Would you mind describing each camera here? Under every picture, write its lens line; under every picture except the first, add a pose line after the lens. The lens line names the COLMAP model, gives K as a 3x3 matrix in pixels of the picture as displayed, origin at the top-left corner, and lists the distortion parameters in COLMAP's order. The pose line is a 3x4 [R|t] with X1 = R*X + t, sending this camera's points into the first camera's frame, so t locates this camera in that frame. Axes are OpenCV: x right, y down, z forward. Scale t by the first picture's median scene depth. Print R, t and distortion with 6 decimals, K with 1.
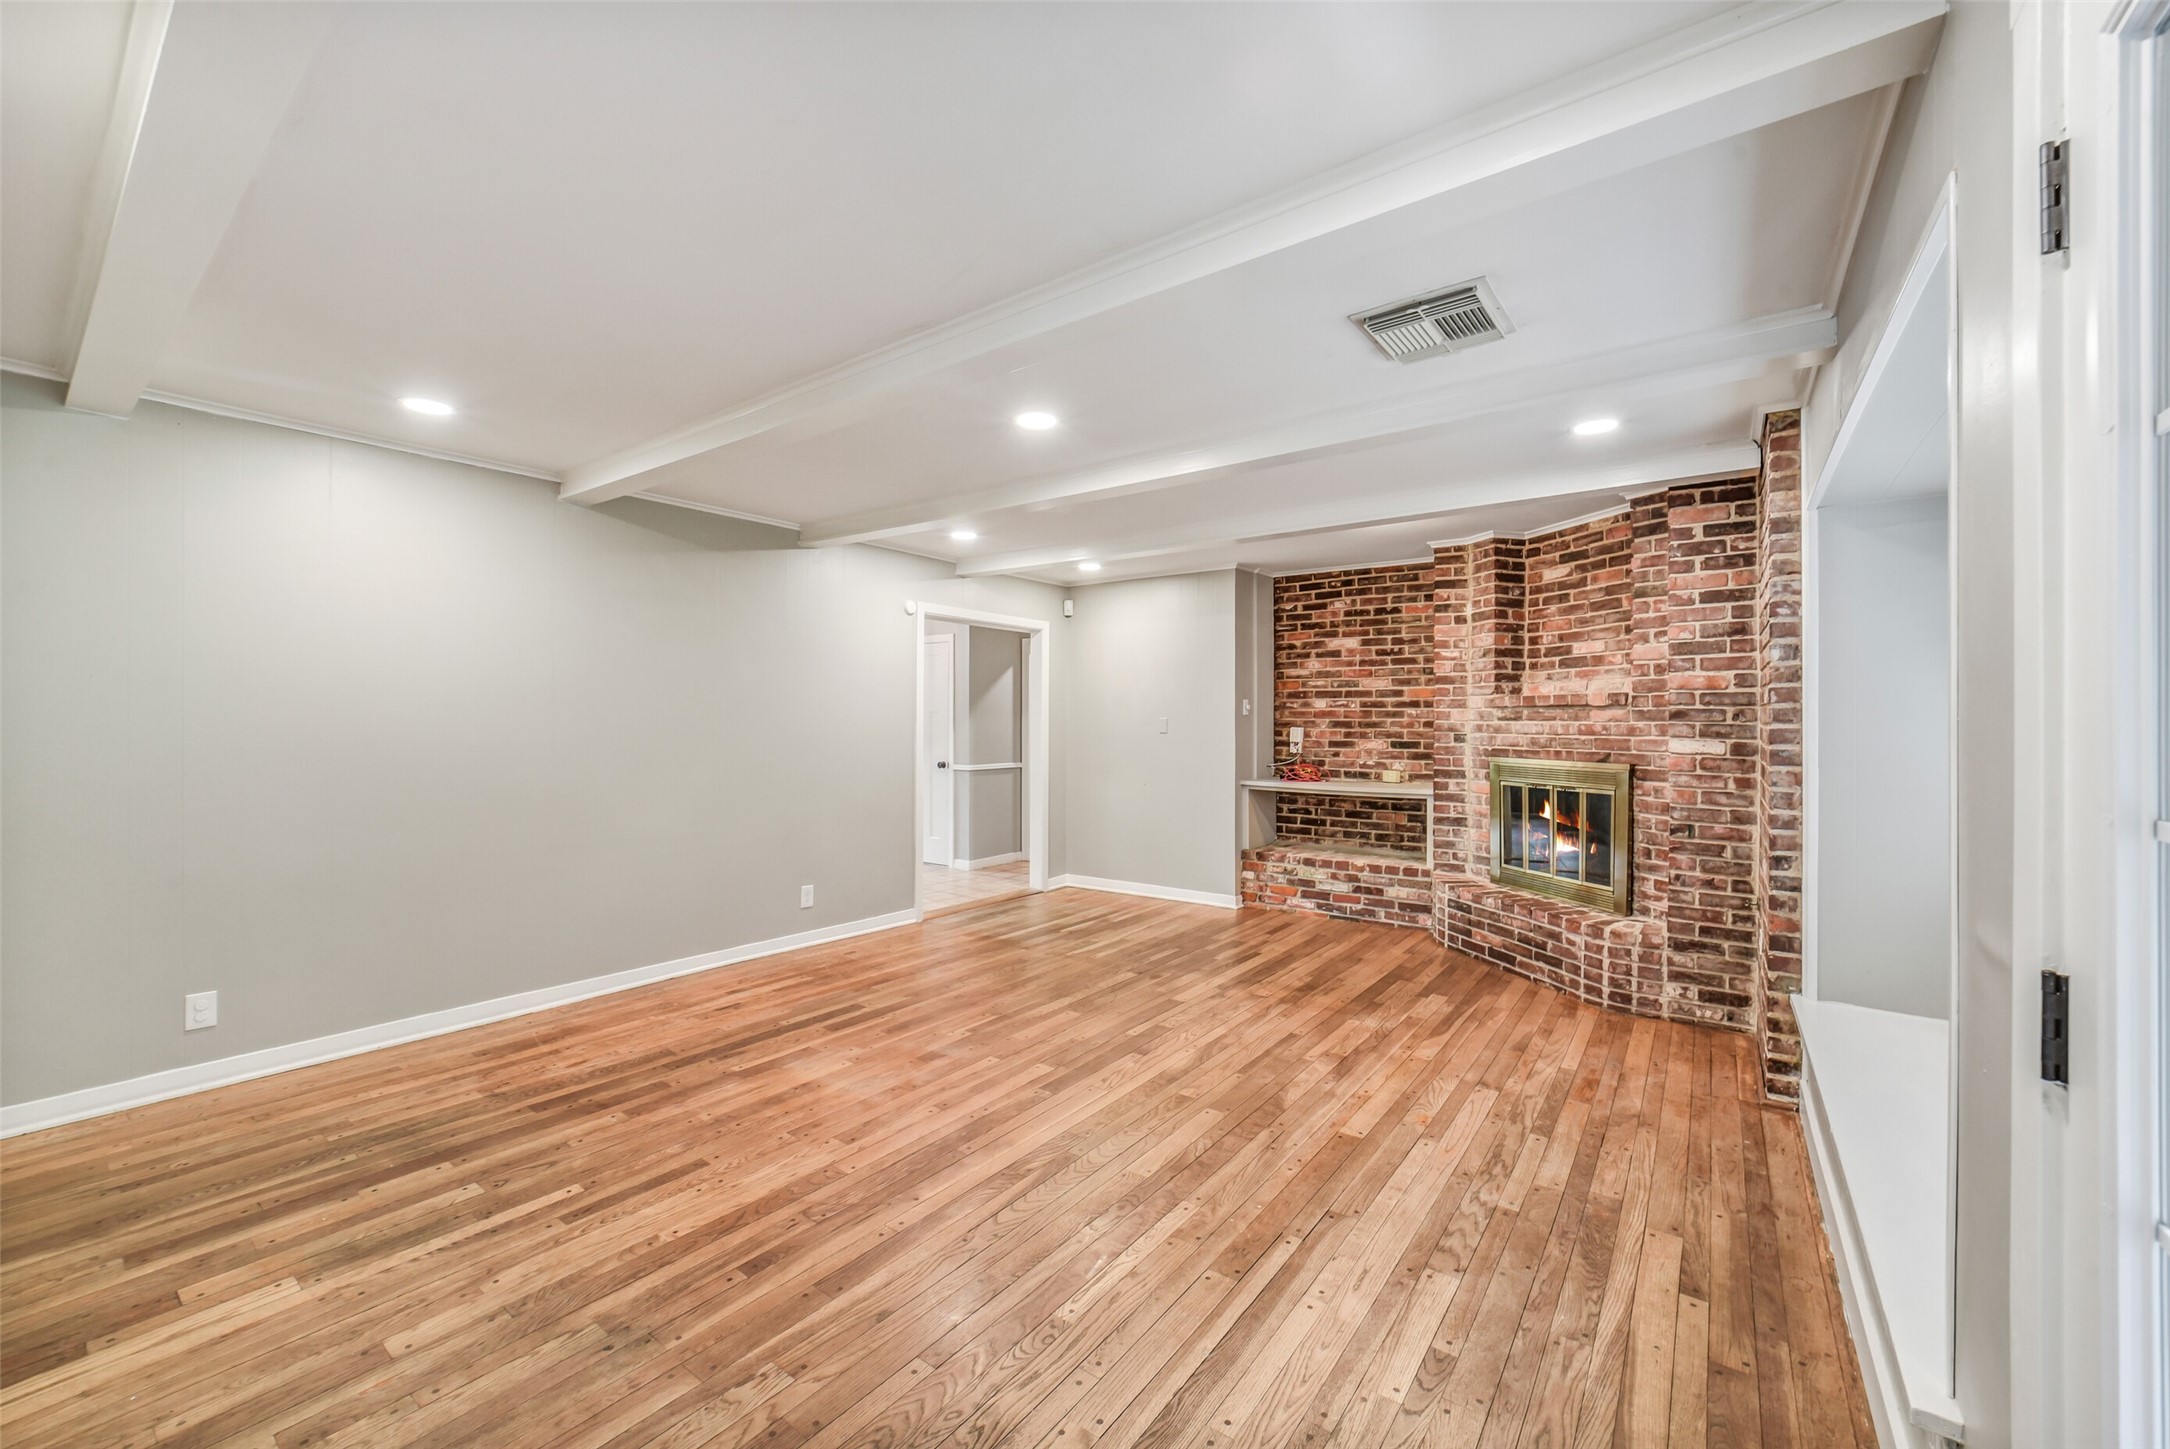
lens RADIAL K [[855.6, 0, 1093.6], [0, 855.6, 727.0], [0, 0, 1]] dist [-0.039888, 0.010023]
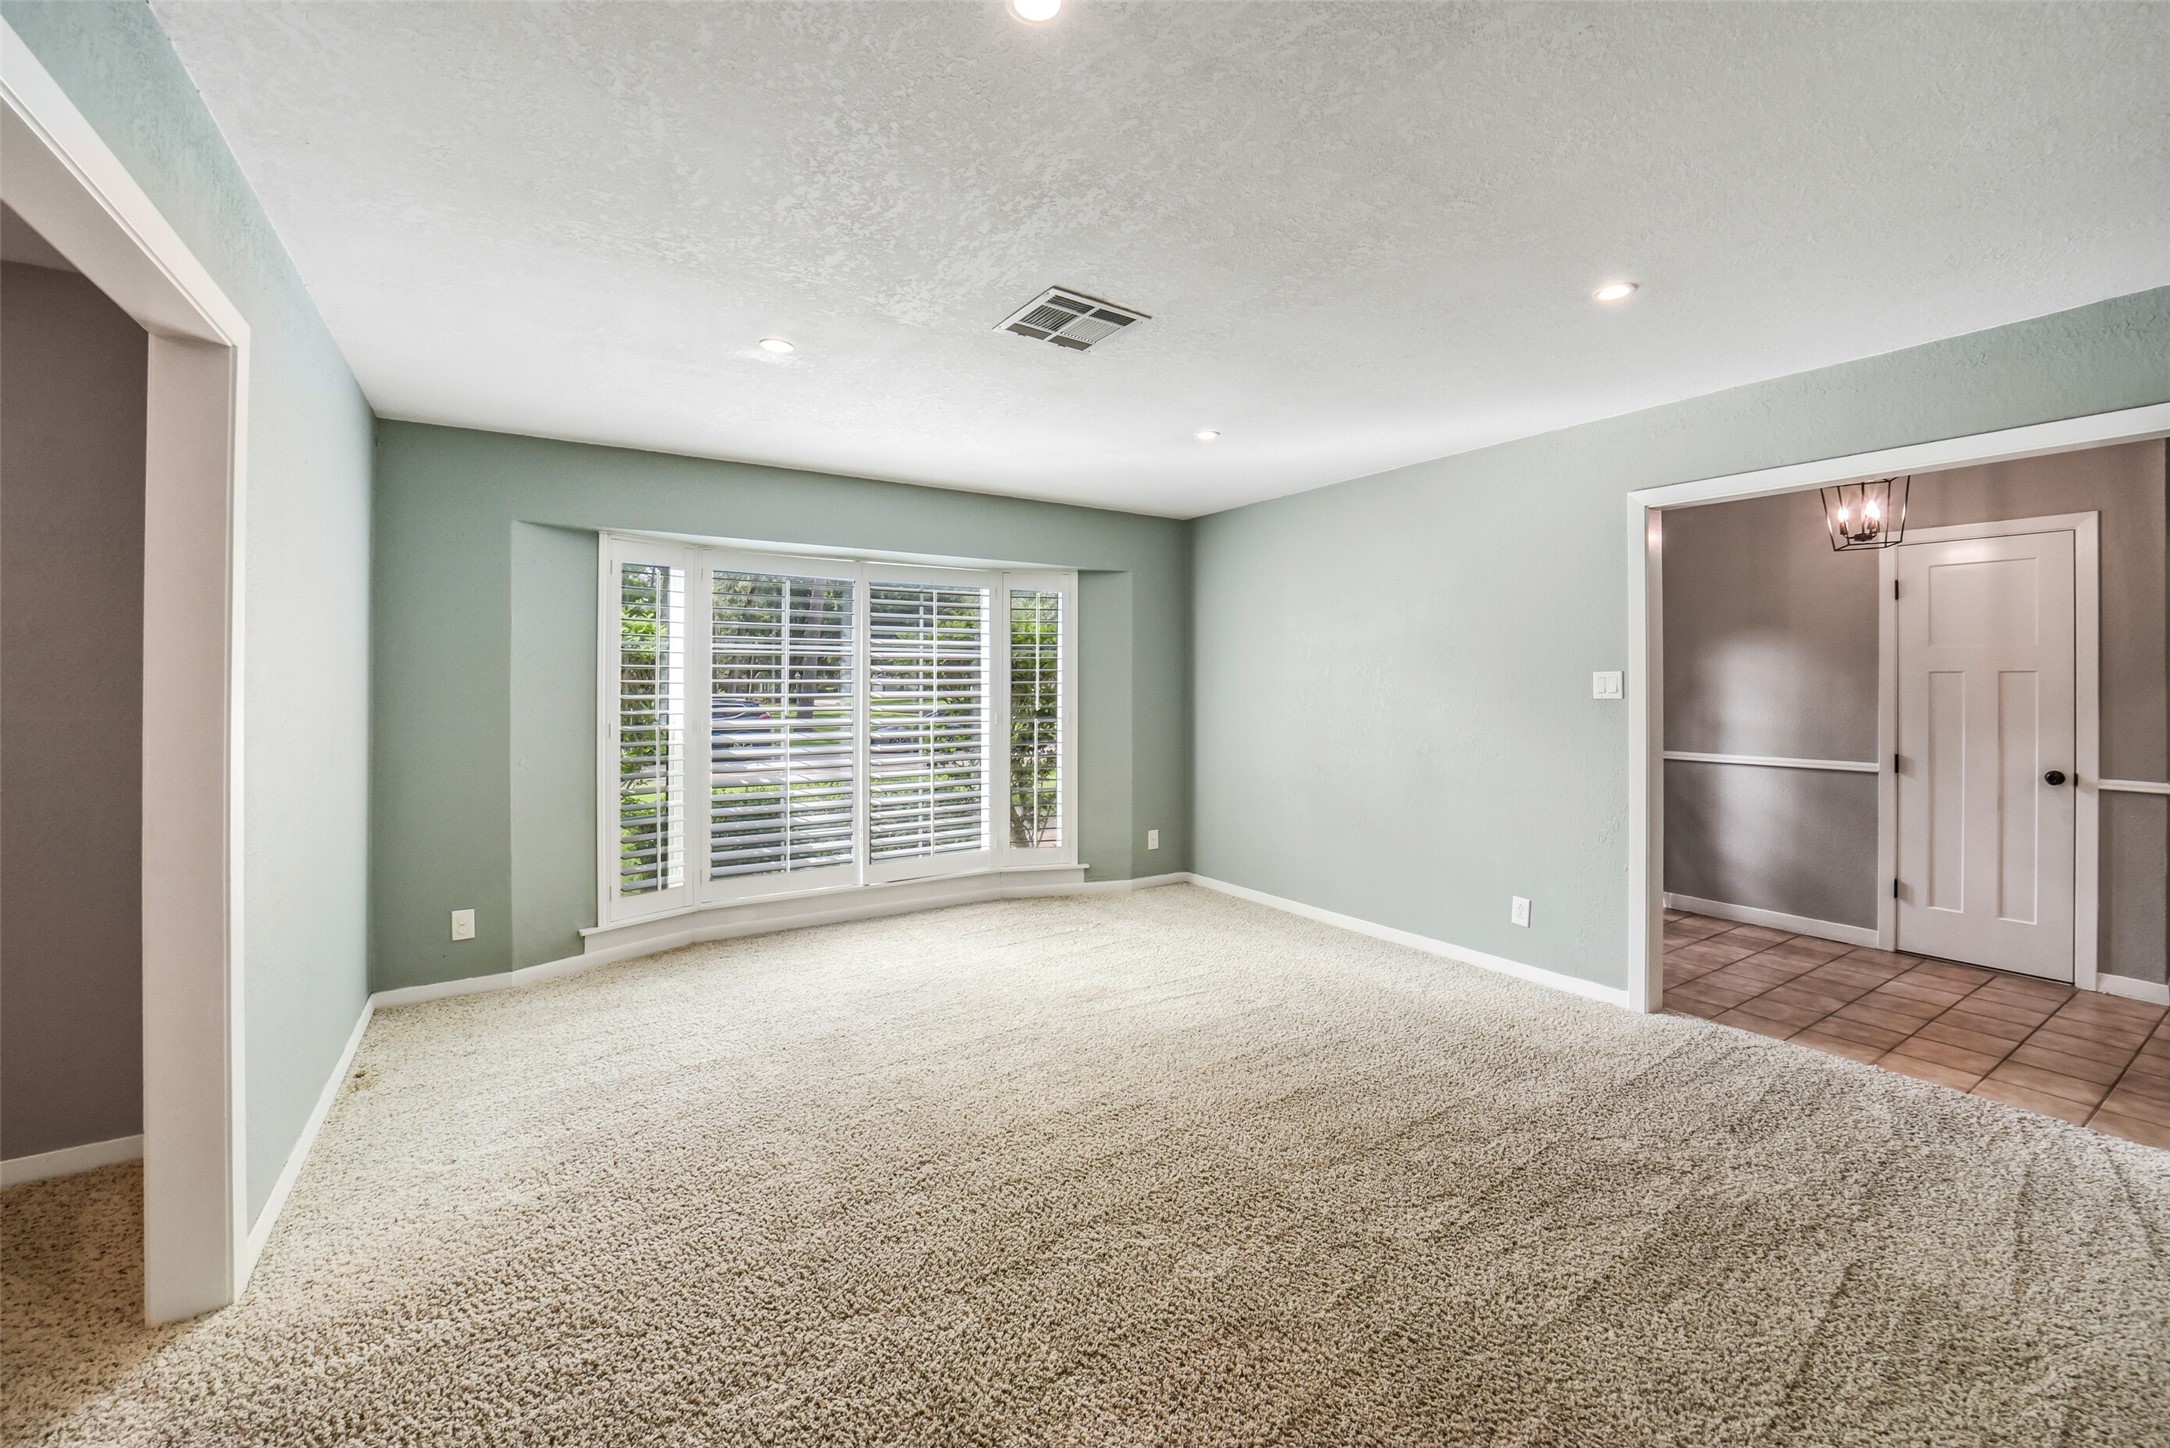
lens RADIAL K [[868.6, 0, 1078.5], [0, 868.6, 688.5], [0, 0, 1]] dist [-0.025697, 0.000363]
pose [[0.930547, -0.000880, -0.366172, -0.871983], [-0.001212, 0.999984, -0.005484, -0.006883], [0.366171, 0.005547, 0.930531, 0.559491]]
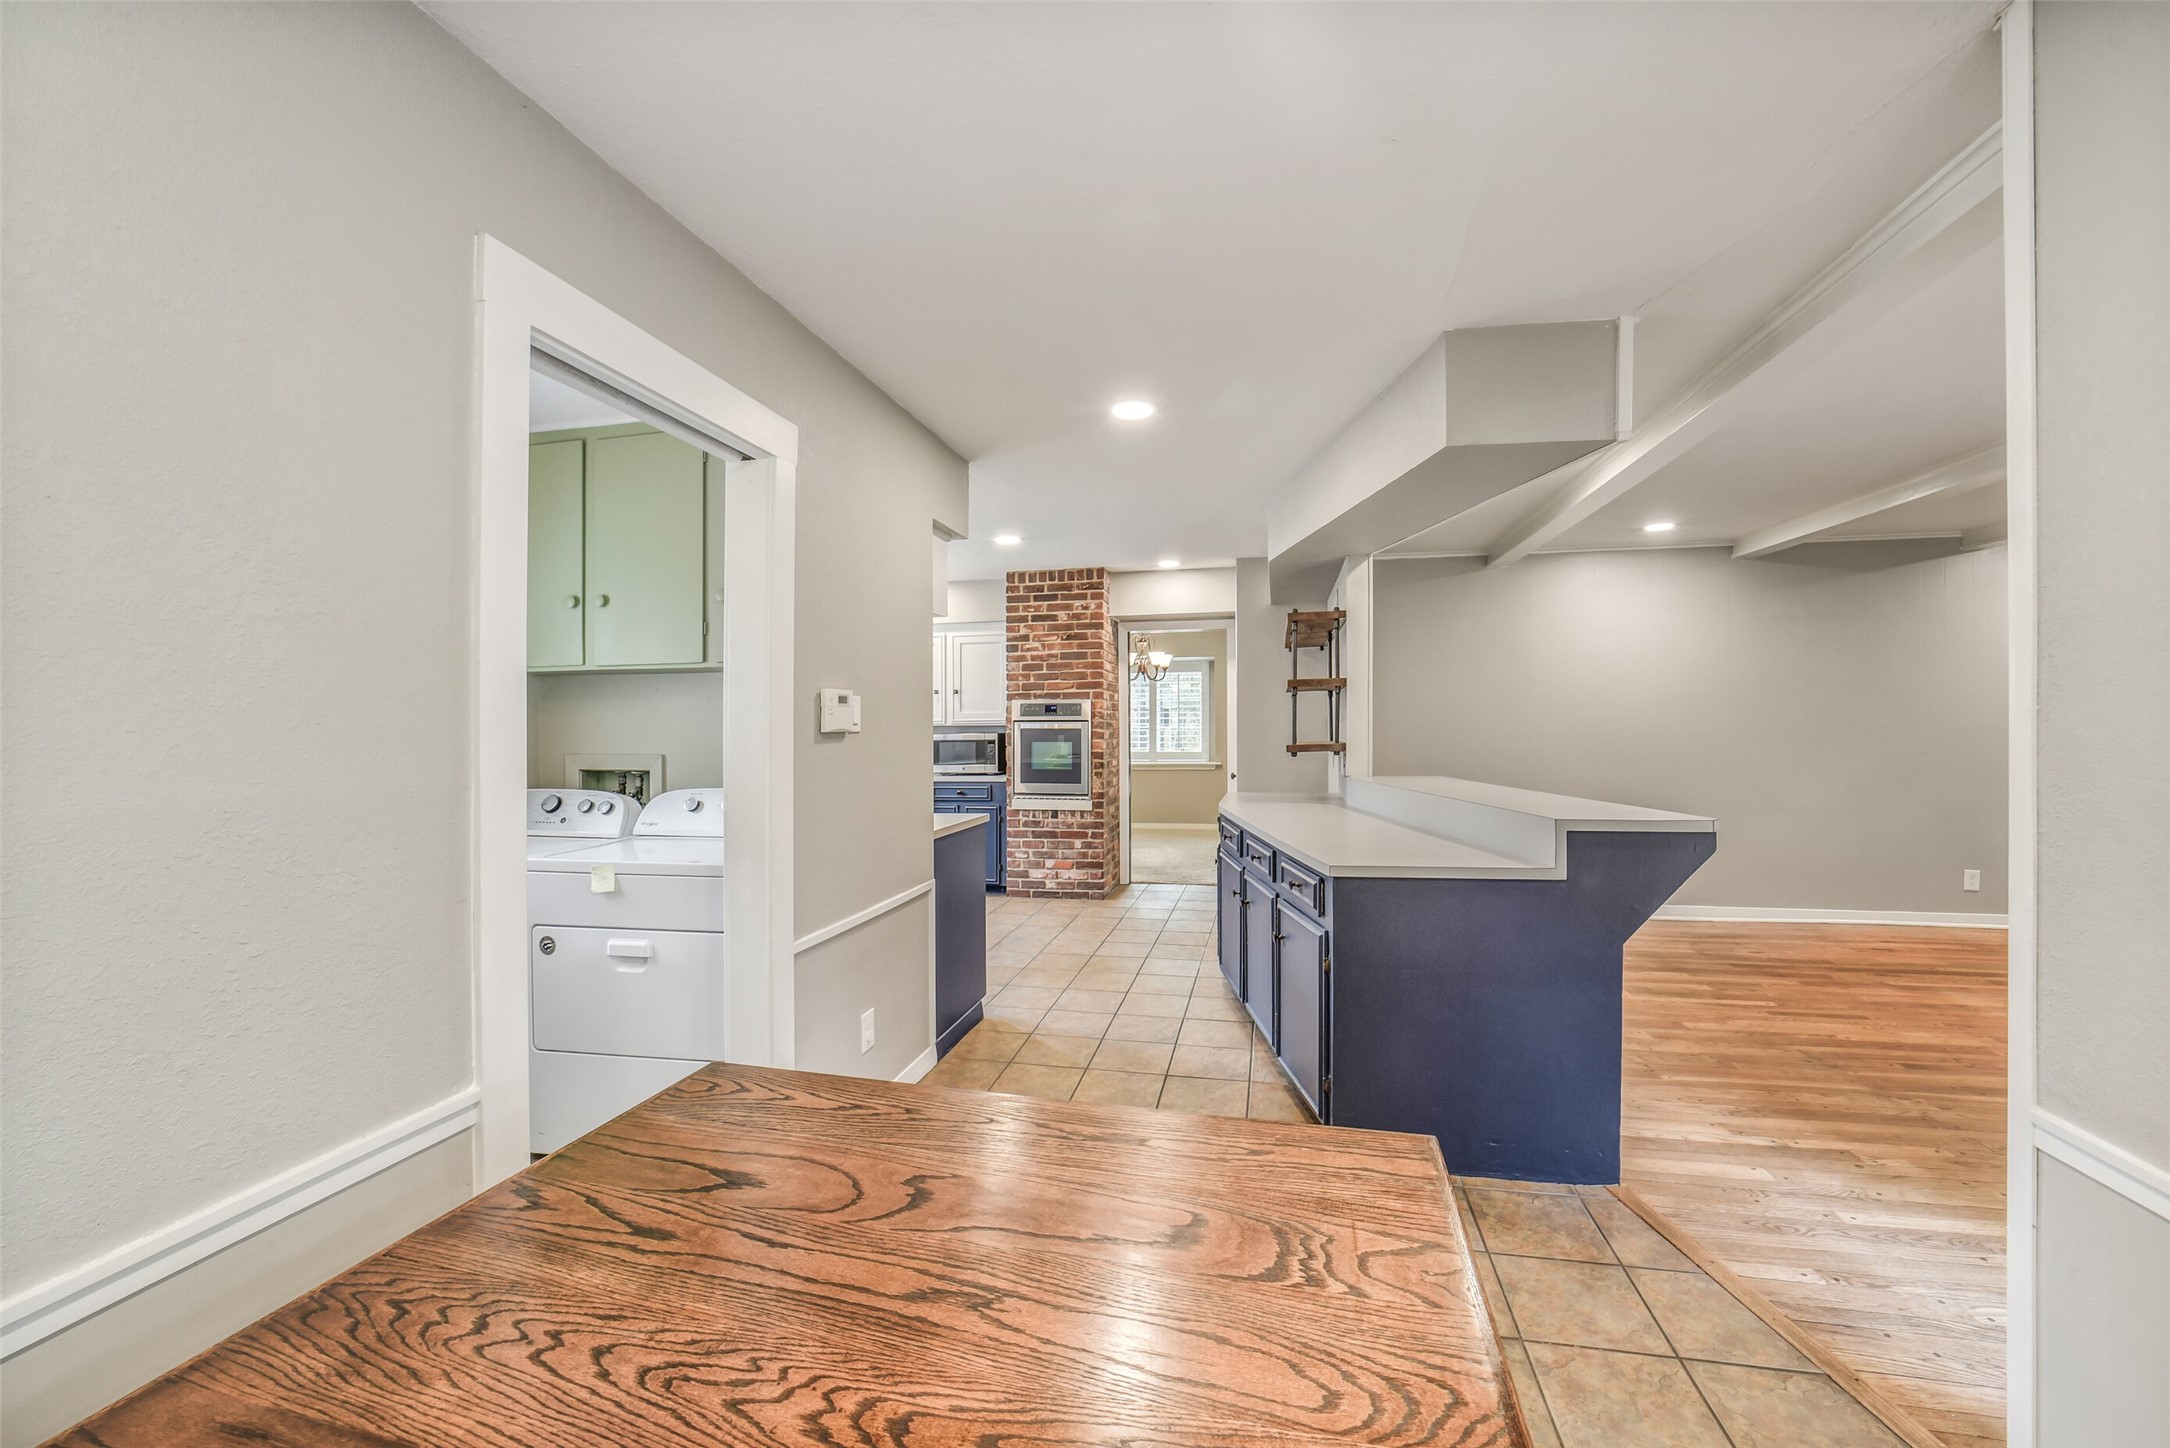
lens RADIAL K [[855.6, 0, 1093.6], [0, 855.6, 726.5], [0, 0, 1]] dist [-0.039888, 0.010023]
pose [[0.408440, 0.001136, -0.912784, 0.163579], [0.003848, 0.999988, 0.002966, -0.000556], [0.912777, -0.004724, 0.408431, -0.436869]]
